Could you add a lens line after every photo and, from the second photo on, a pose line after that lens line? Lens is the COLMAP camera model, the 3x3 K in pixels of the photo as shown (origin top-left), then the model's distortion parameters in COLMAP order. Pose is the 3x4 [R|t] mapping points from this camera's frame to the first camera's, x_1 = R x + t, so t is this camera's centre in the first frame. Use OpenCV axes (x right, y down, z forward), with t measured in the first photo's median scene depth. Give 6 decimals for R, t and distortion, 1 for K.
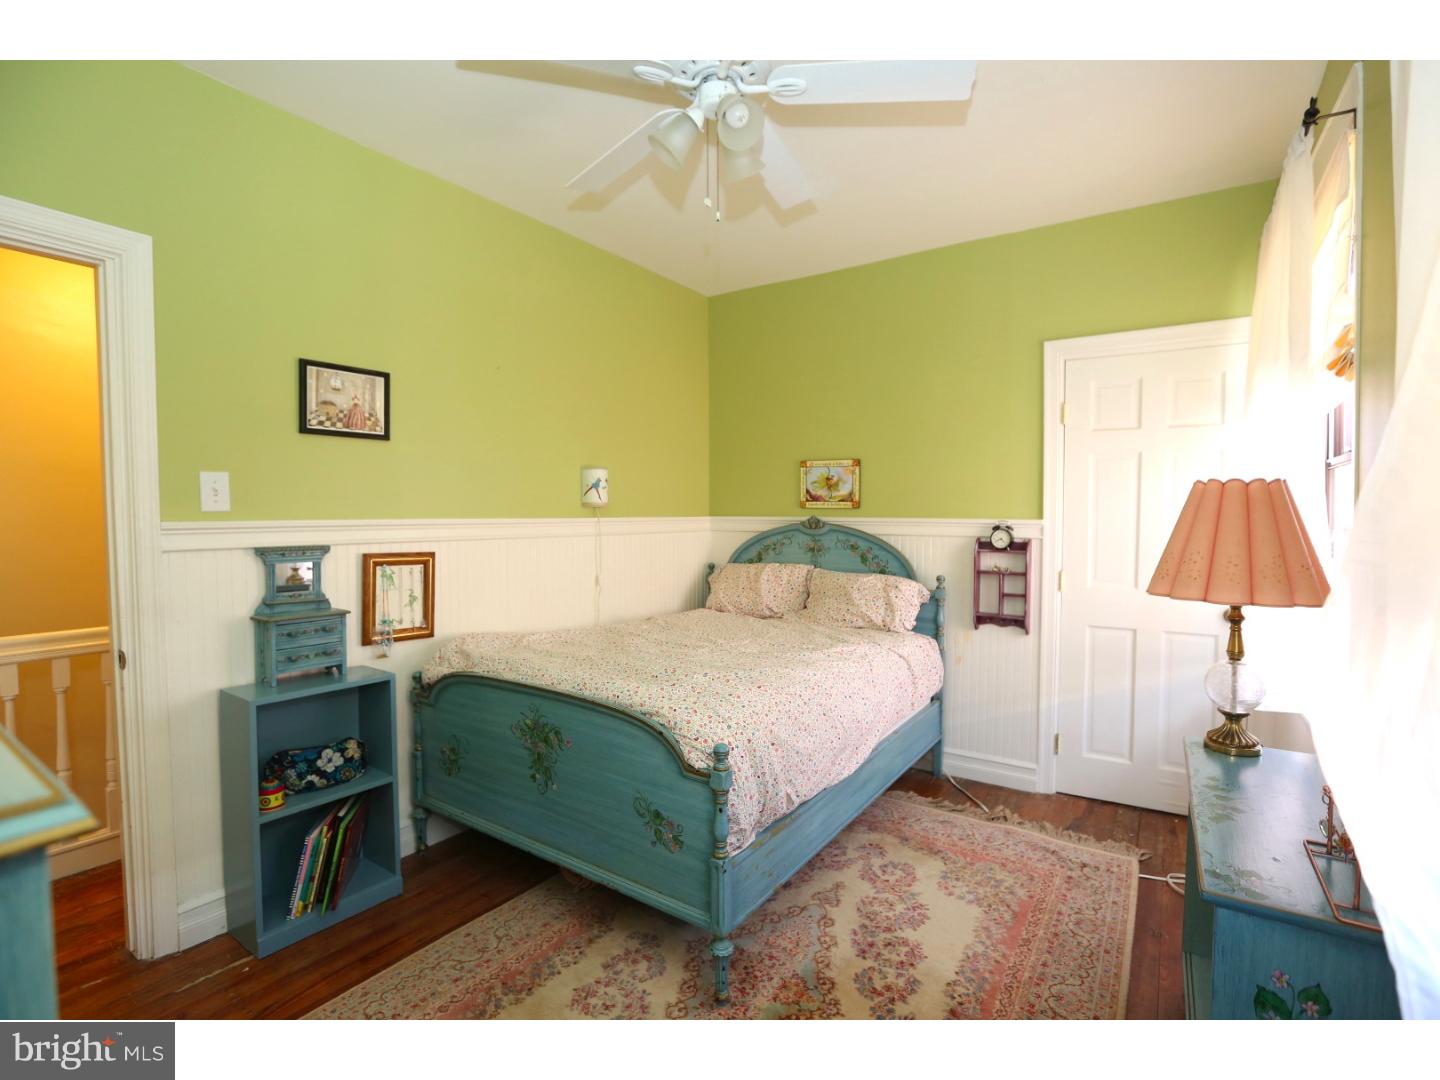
lens RADIAL K [[671.4, 0, 710.2], [0, 671.4, 537.4], [0, 0, 1]] dist [-0.052415, 0.000649]
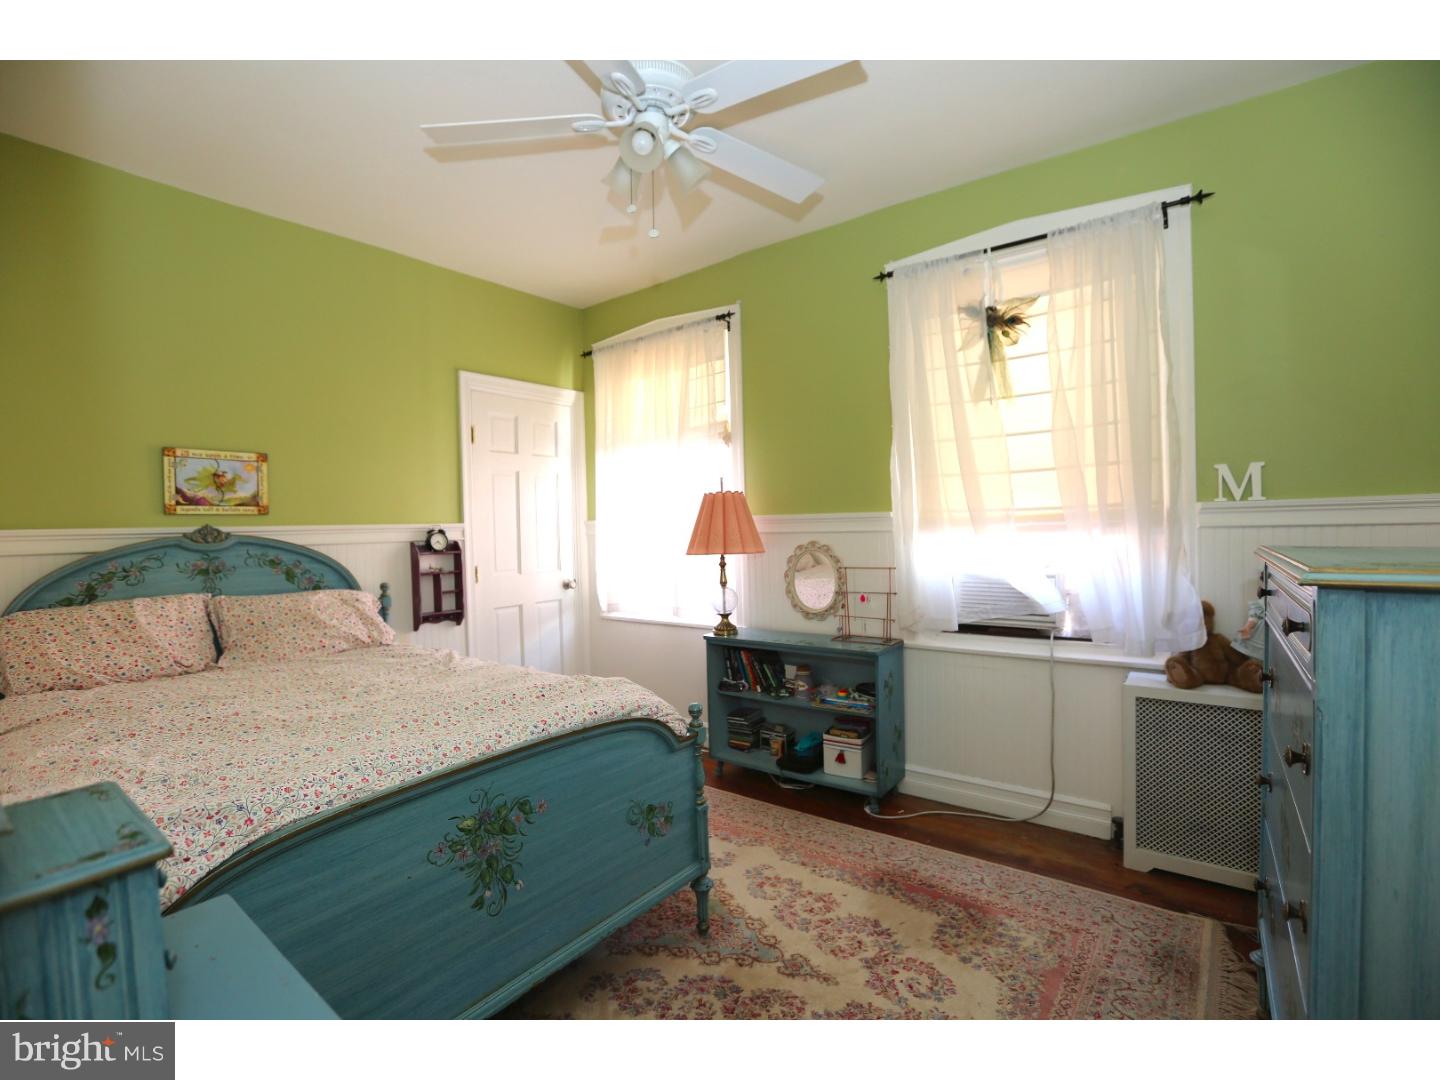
lens RADIAL K [[671.4, 0, 710.2], [0, 671.4, 537.4], [0, 0, 1]] dist [-0.052415, 0.000649]
pose [[0.044993, -0.020829, 0.998770, -0.634090], [0.063263, 0.997835, 0.017960, 0.004050], [-0.996982, 0.062377, 0.046214, 0.511854]]
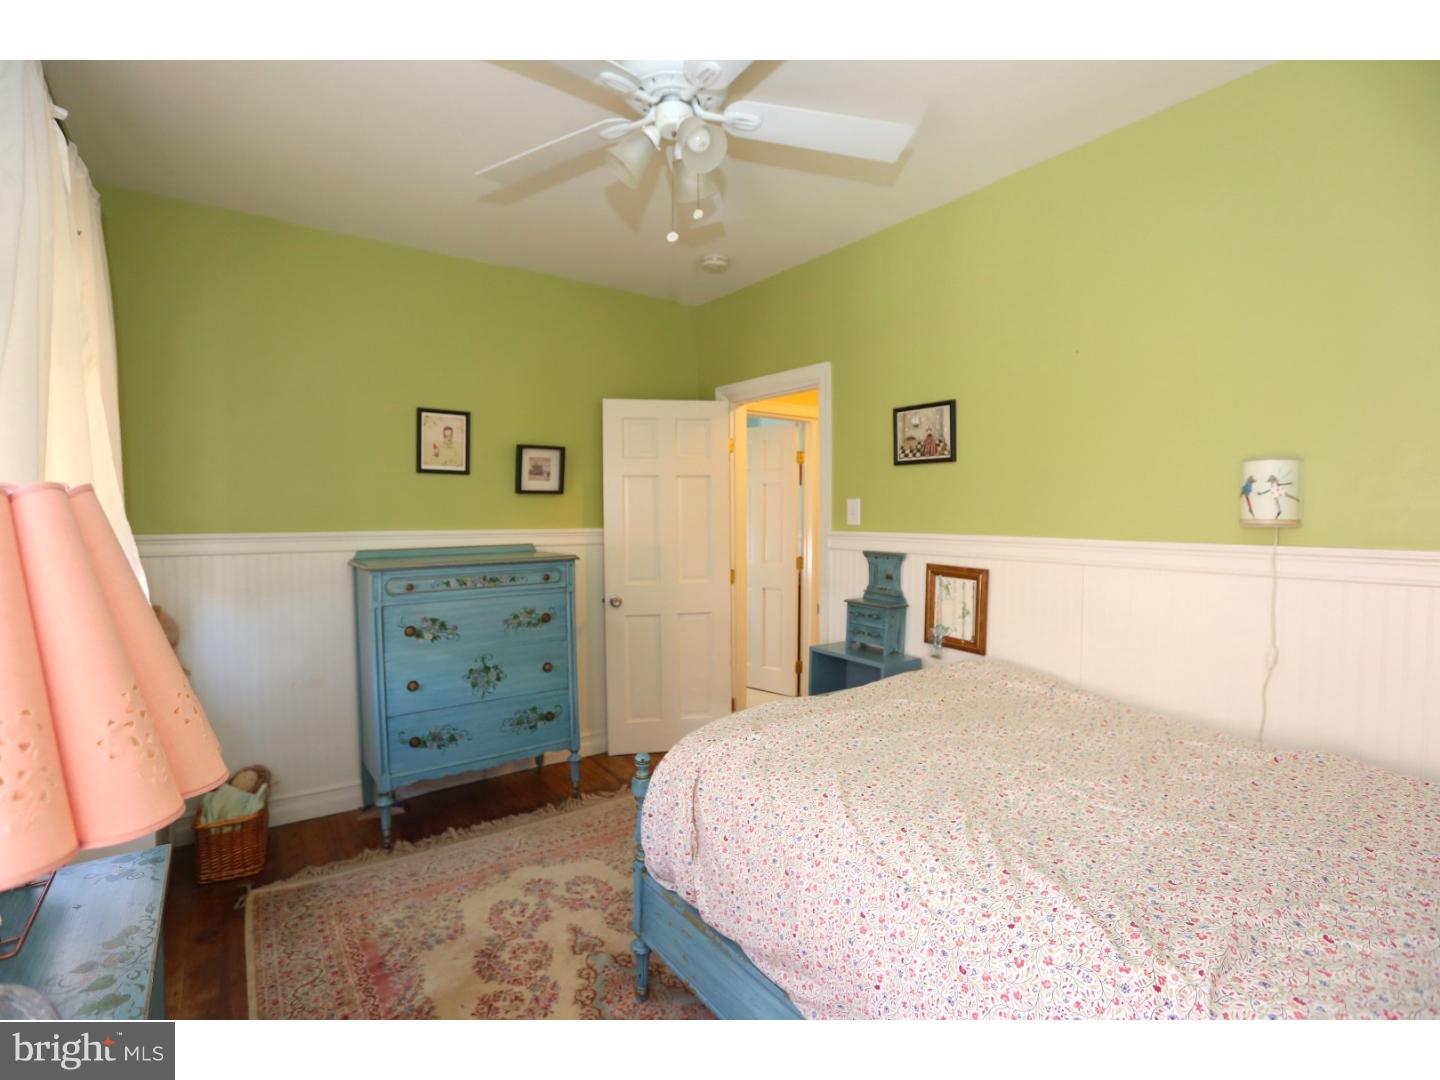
lens RADIAL K [[671.4, 0, 710.2], [0, 671.4, 537.4], [0, 0, 1]] dist [-0.052415, 0.000649]
pose [[-0.322352, 0.035527, -0.945953, 0.559594], [-0.035147, 0.998157, 0.049465, -0.051970], [0.945967, 0.049192, -0.320509, 0.808406]]
